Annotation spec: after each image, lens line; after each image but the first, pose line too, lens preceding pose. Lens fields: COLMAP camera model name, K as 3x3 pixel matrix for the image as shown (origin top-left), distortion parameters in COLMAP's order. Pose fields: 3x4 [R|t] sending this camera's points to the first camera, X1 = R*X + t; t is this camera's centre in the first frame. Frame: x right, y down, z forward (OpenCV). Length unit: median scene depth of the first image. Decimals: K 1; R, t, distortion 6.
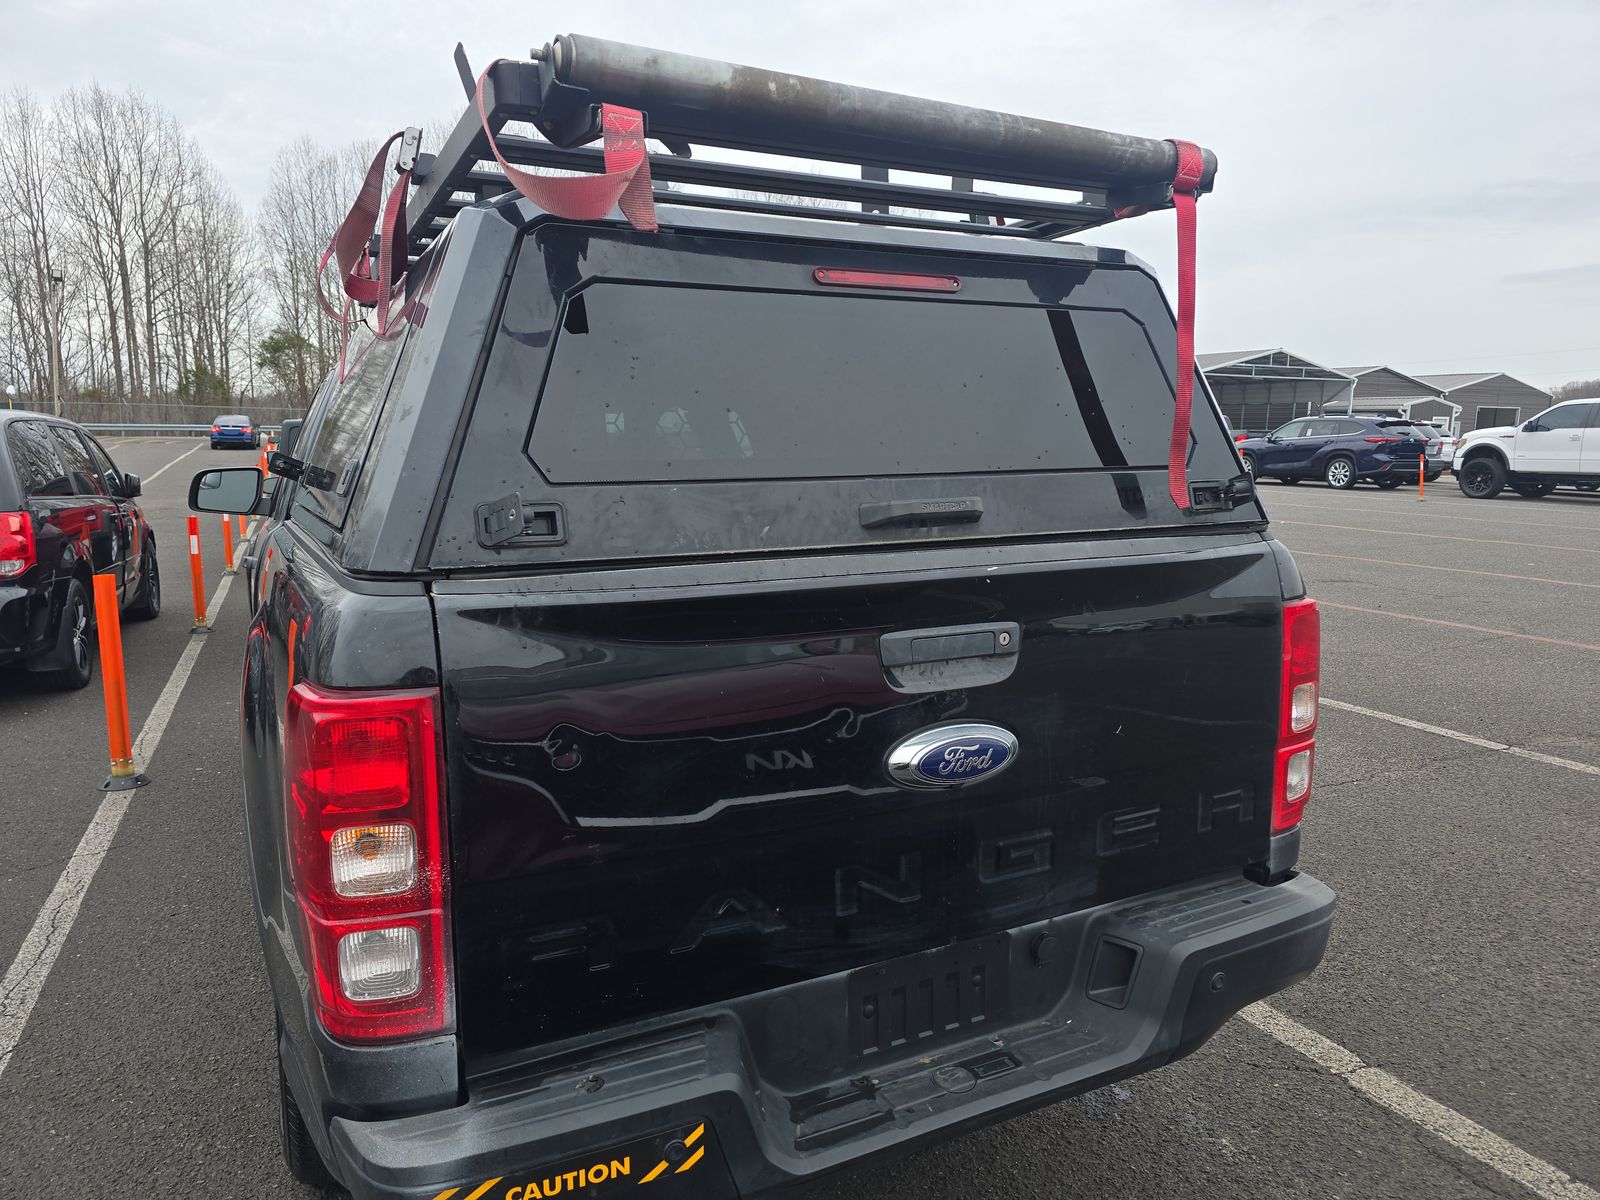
lens RADIAL K [[1087.6, 0, 796.5], [0, 1087.6, 603.4], [0, 0, 1]] dist [0.054767, -0.049366]
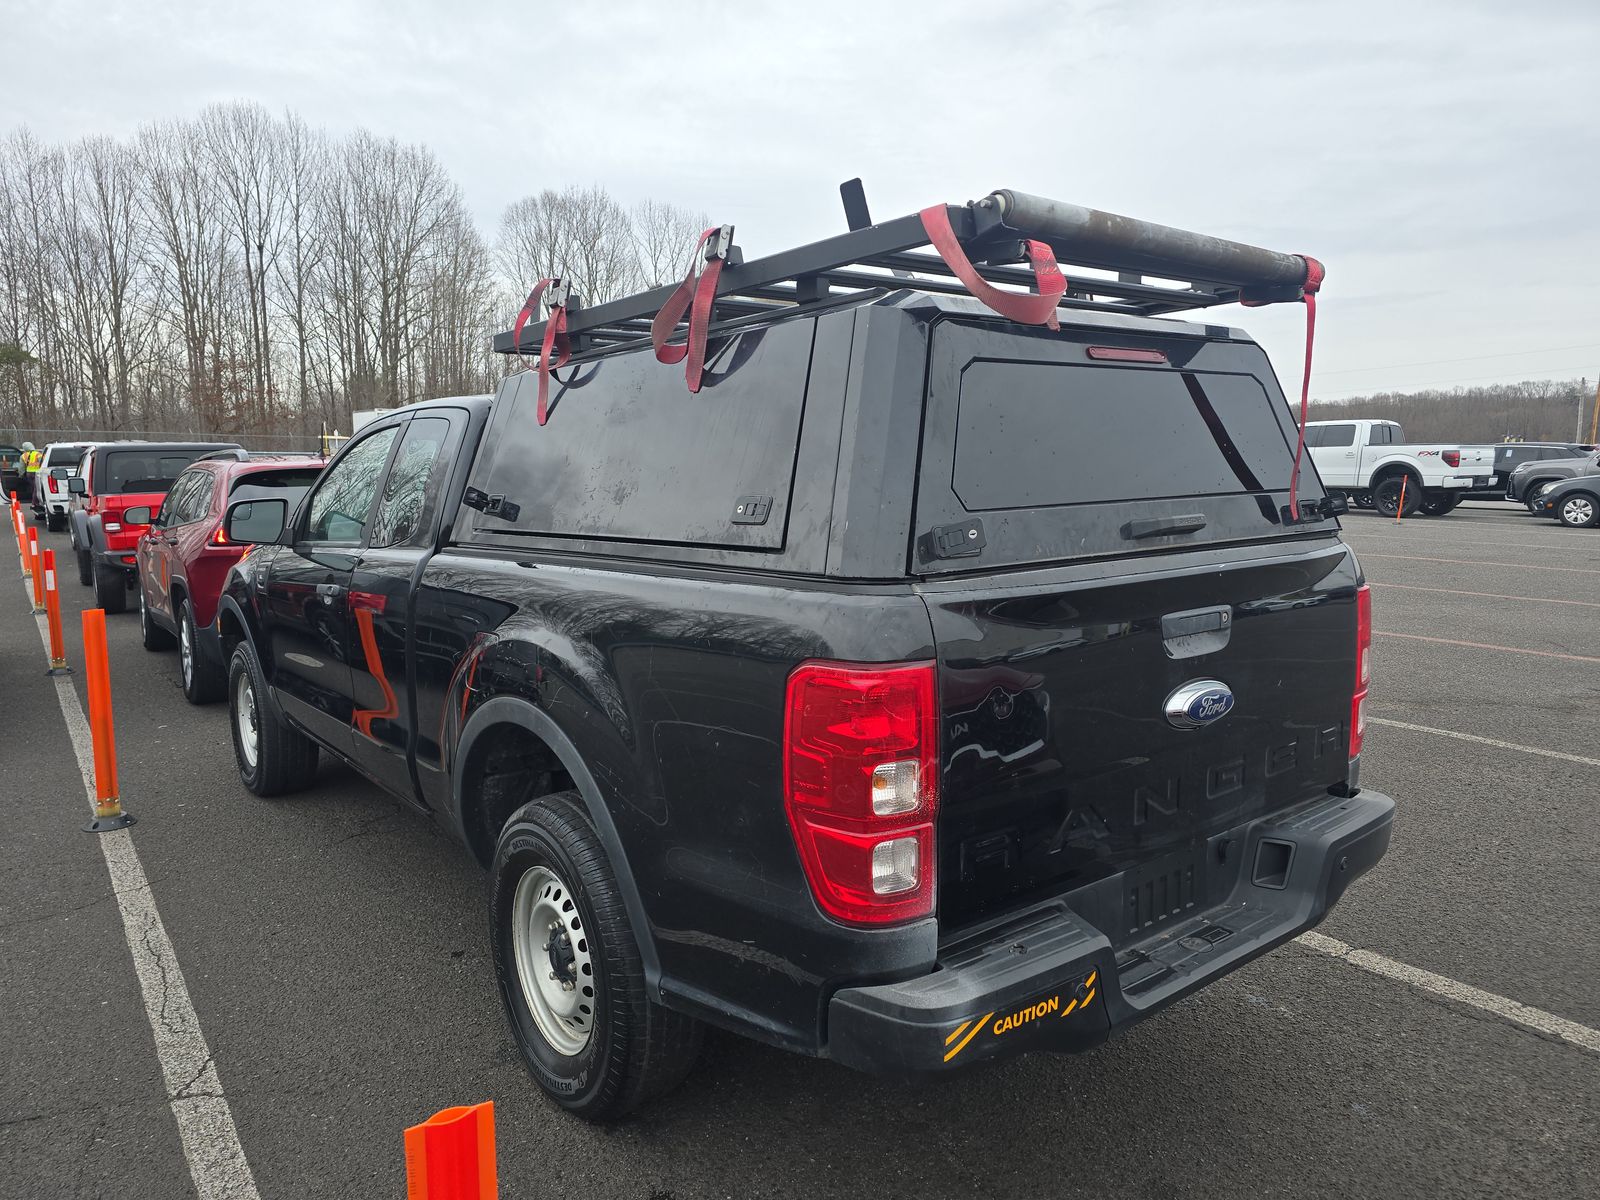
lens RADIAL K [[1087.6, 0, 805.1], [0, 1087.6, 608.6], [0, 0, 1]] dist [0.054767, -0.049366]
pose [[0.979395, -0.033665, 0.199127, -0.578564], [0.036336, 0.999292, -0.009773, 0.015100], [-0.198657, 0.016807, 0.979925, -0.235581]]
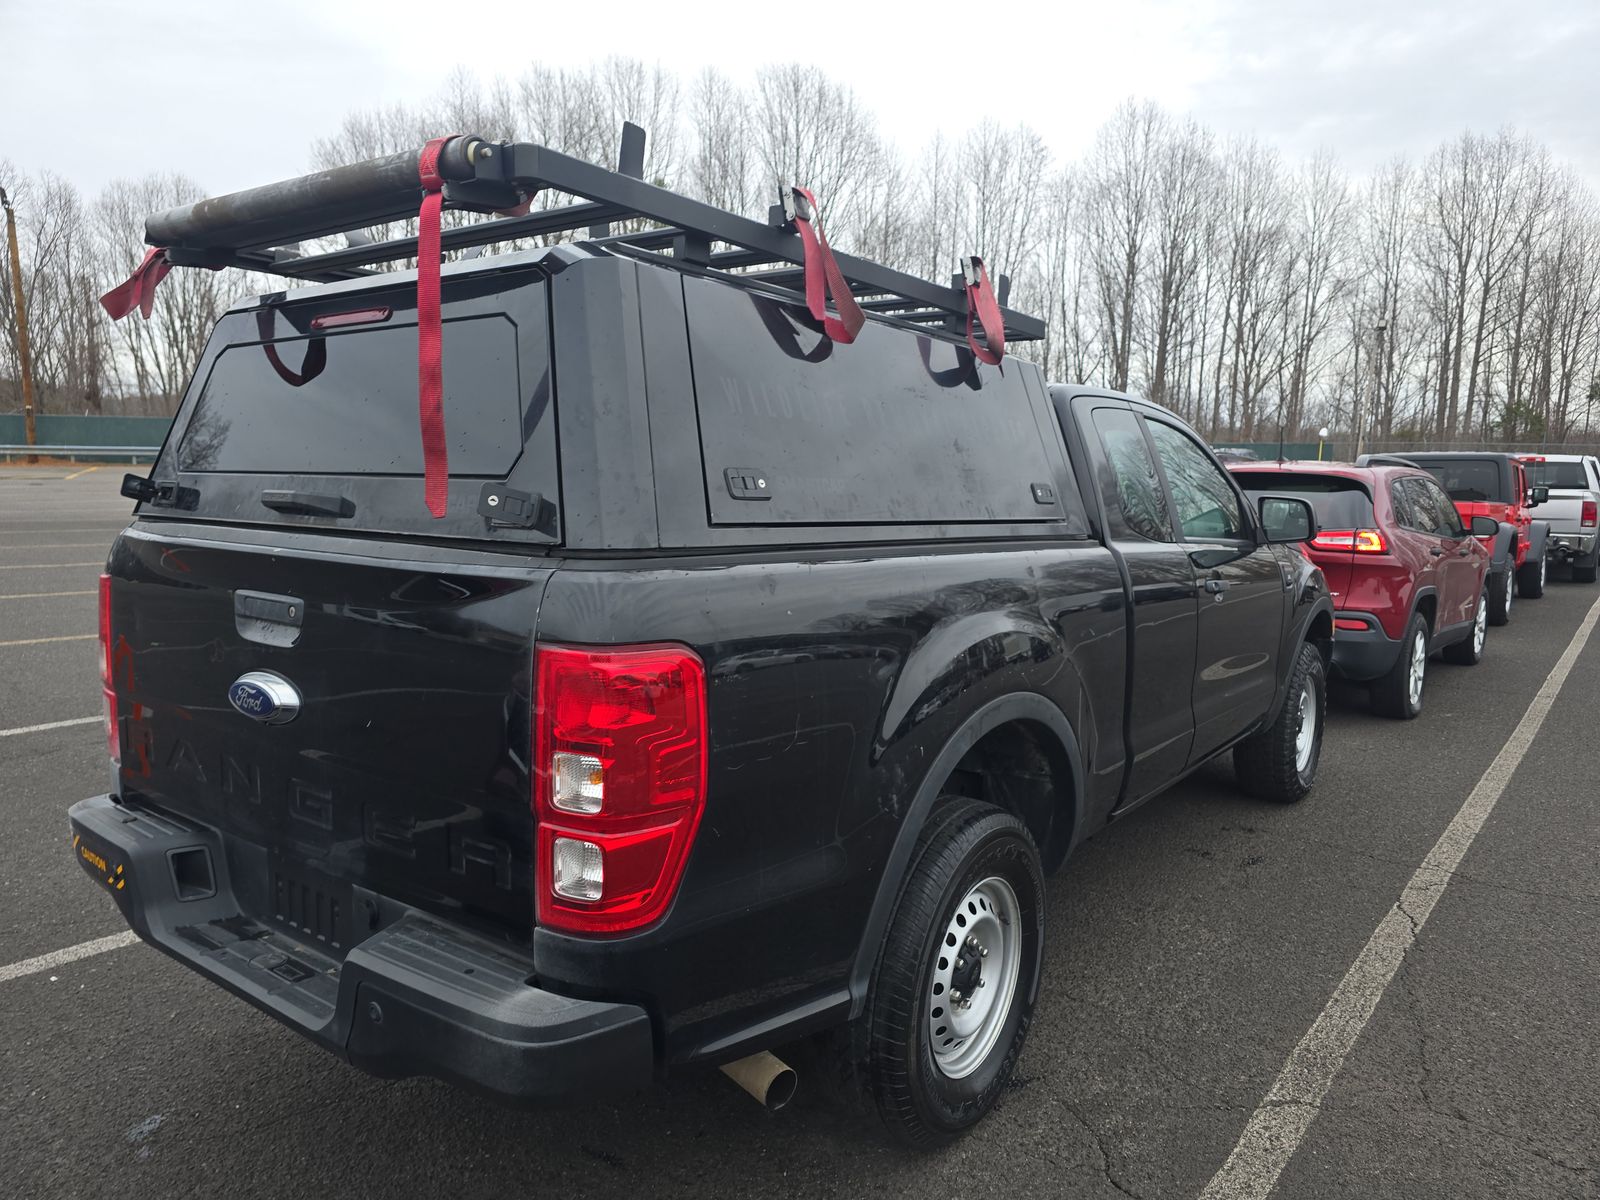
lens RADIAL K [[1087.6, 0, 792.5], [0, 1087.6, 597.9], [0, 0, 1]] dist [0.054767, -0.049366]
pose [[0.438149, 0.114549, -0.891574, 1.443046], [-0.150601, 0.987182, 0.052822, -0.122778], [0.886197, 0.111127, 0.449784, 0.909110]]
